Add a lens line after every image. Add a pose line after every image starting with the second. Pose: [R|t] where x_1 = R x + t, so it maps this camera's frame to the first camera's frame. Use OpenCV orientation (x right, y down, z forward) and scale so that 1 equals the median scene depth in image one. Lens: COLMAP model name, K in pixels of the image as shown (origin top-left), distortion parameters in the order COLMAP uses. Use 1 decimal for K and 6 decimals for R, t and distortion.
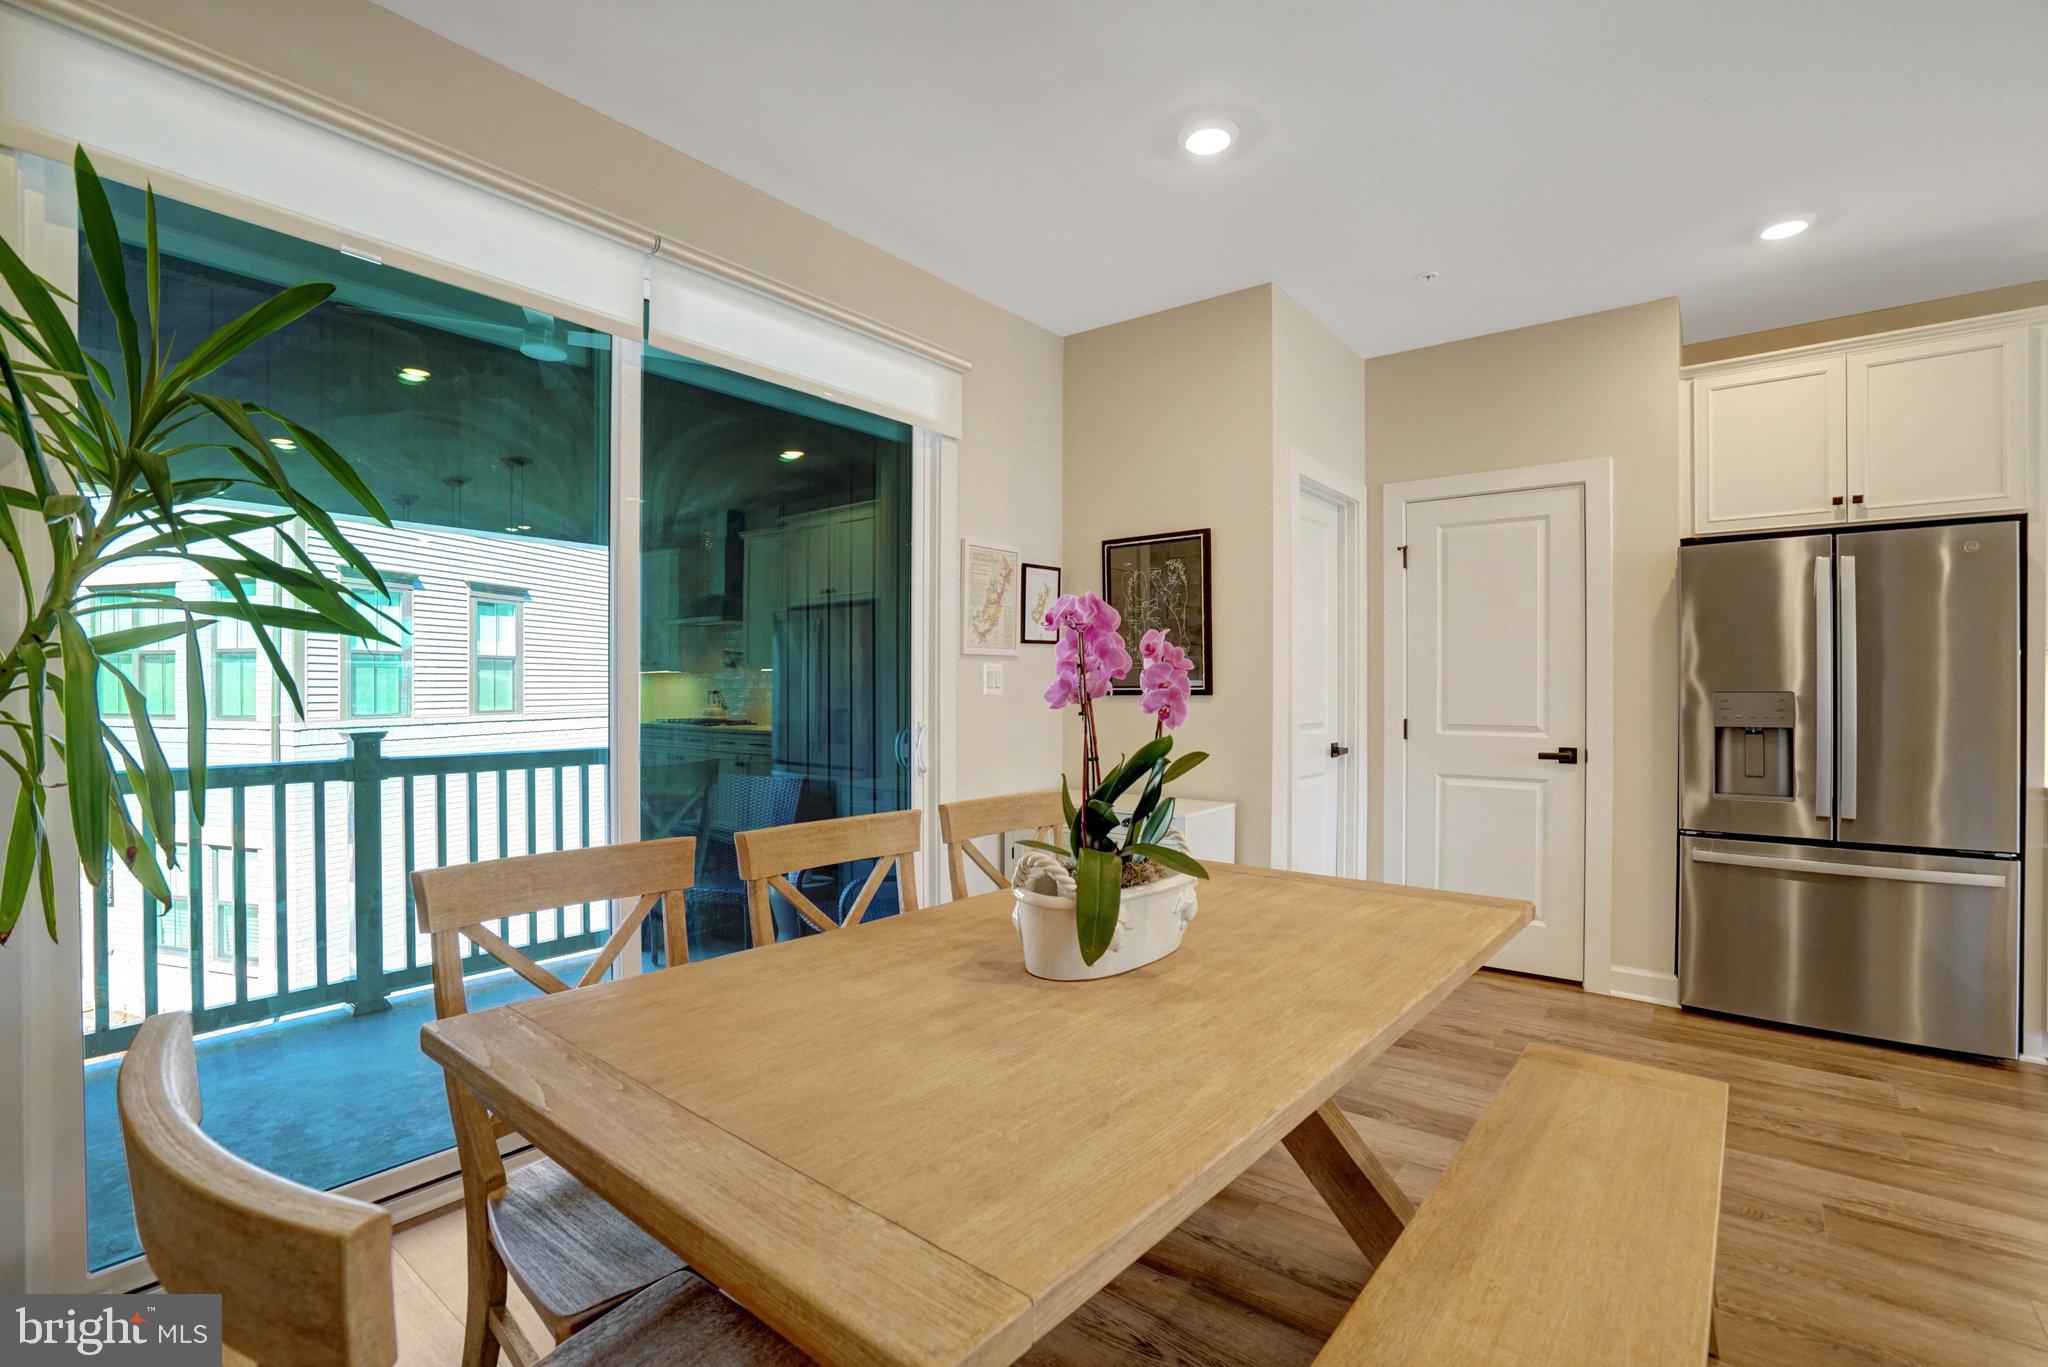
lens RADIAL K [[940.0, 0, 1002.3], [0, 940.0, 698.5], [0, 0, 1]] dist [-0.042093, 0.009493]
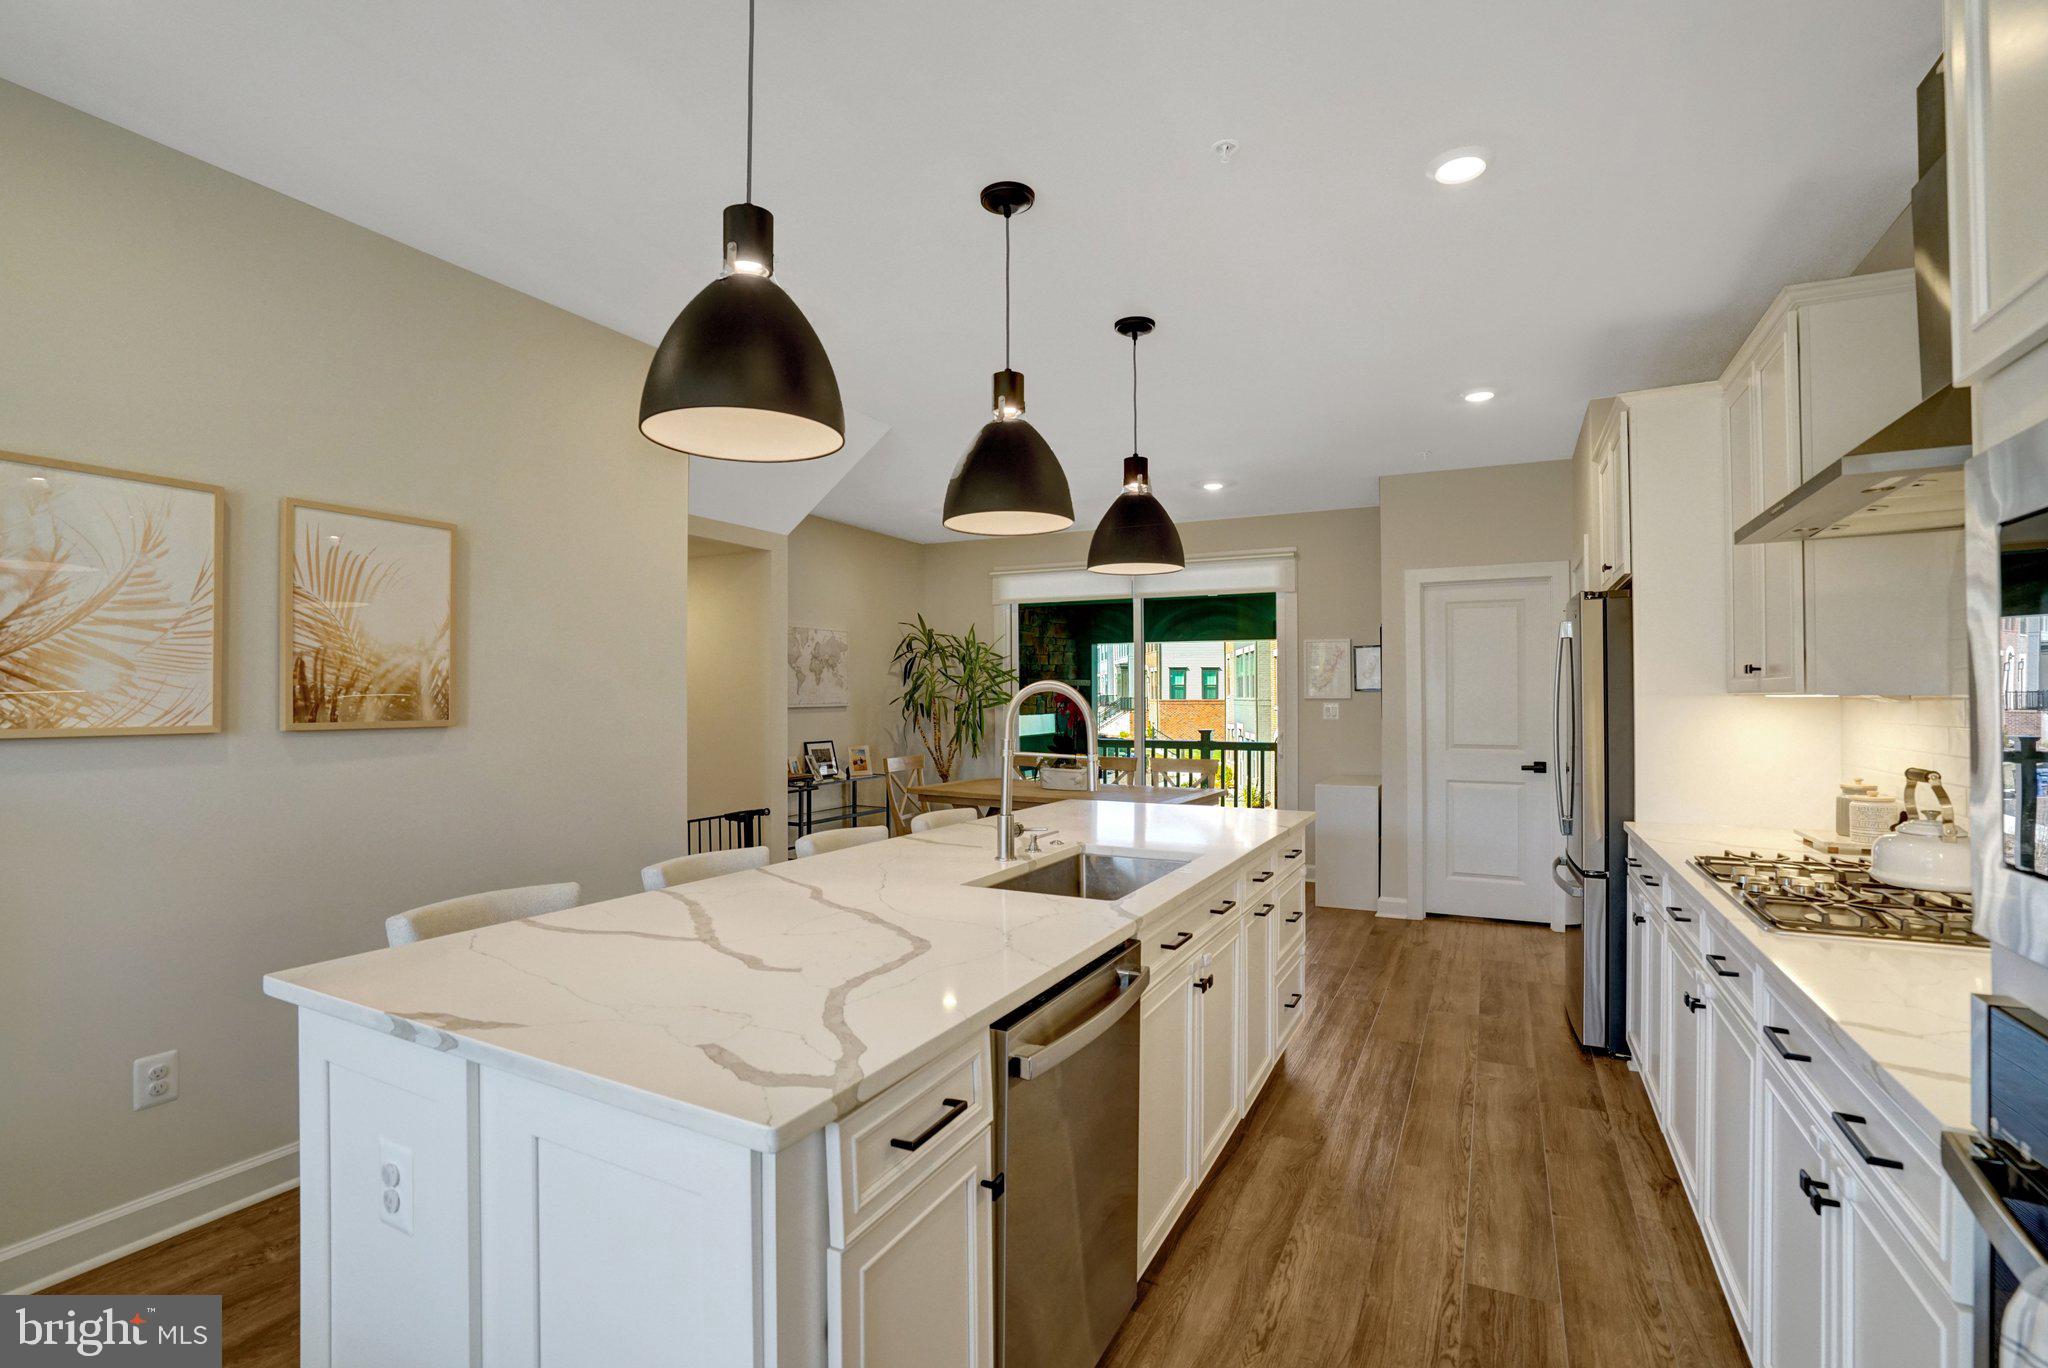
lens RADIAL K [[965.1, 0, 994.6], [0, 965.1, 687.4], [0, 0, 1]] dist [-0.045748, 0.006960]
pose [[0.180018, -0.011979, -0.983590, 1.722601], [-0.009366, 0.999860, -0.013891, -0.035240], [0.983619, 0.011713, 0.179881, 0.010615]]
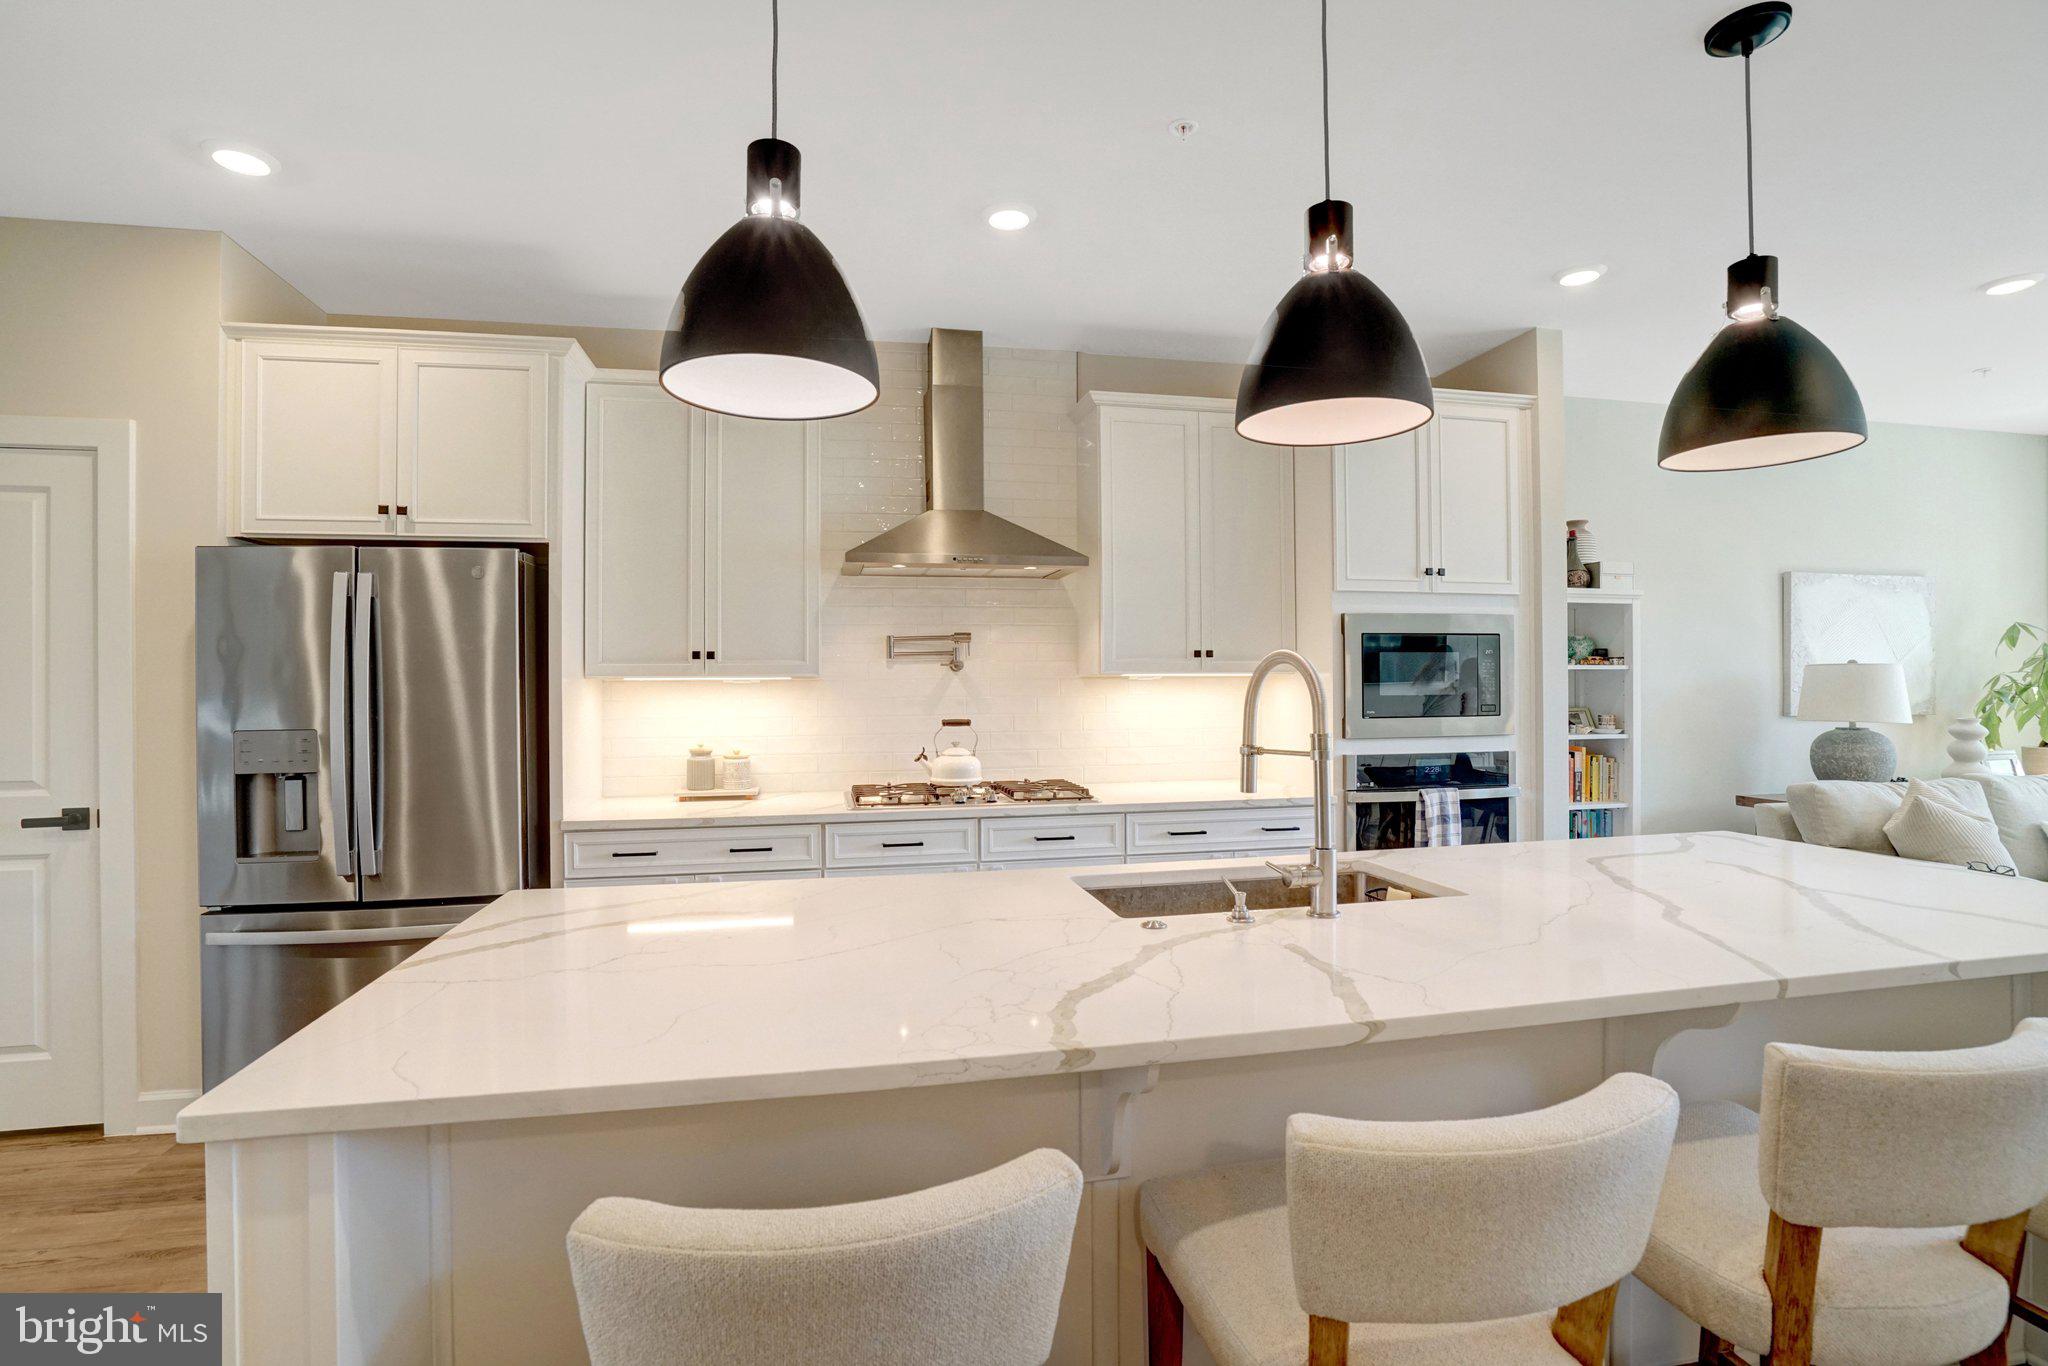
lens RADIAL K [[940.0, 0, 1004.7], [0, 940.0, 688.8], [0, 0, 1]] dist [-0.042093, 0.009493]
pose [[0.647154, -0.008883, 0.762307, 0.547005], [0.015634, 0.999876, -0.001621, -0.029334], [-0.762199, 0.012967, 0.647213, -0.024943]]
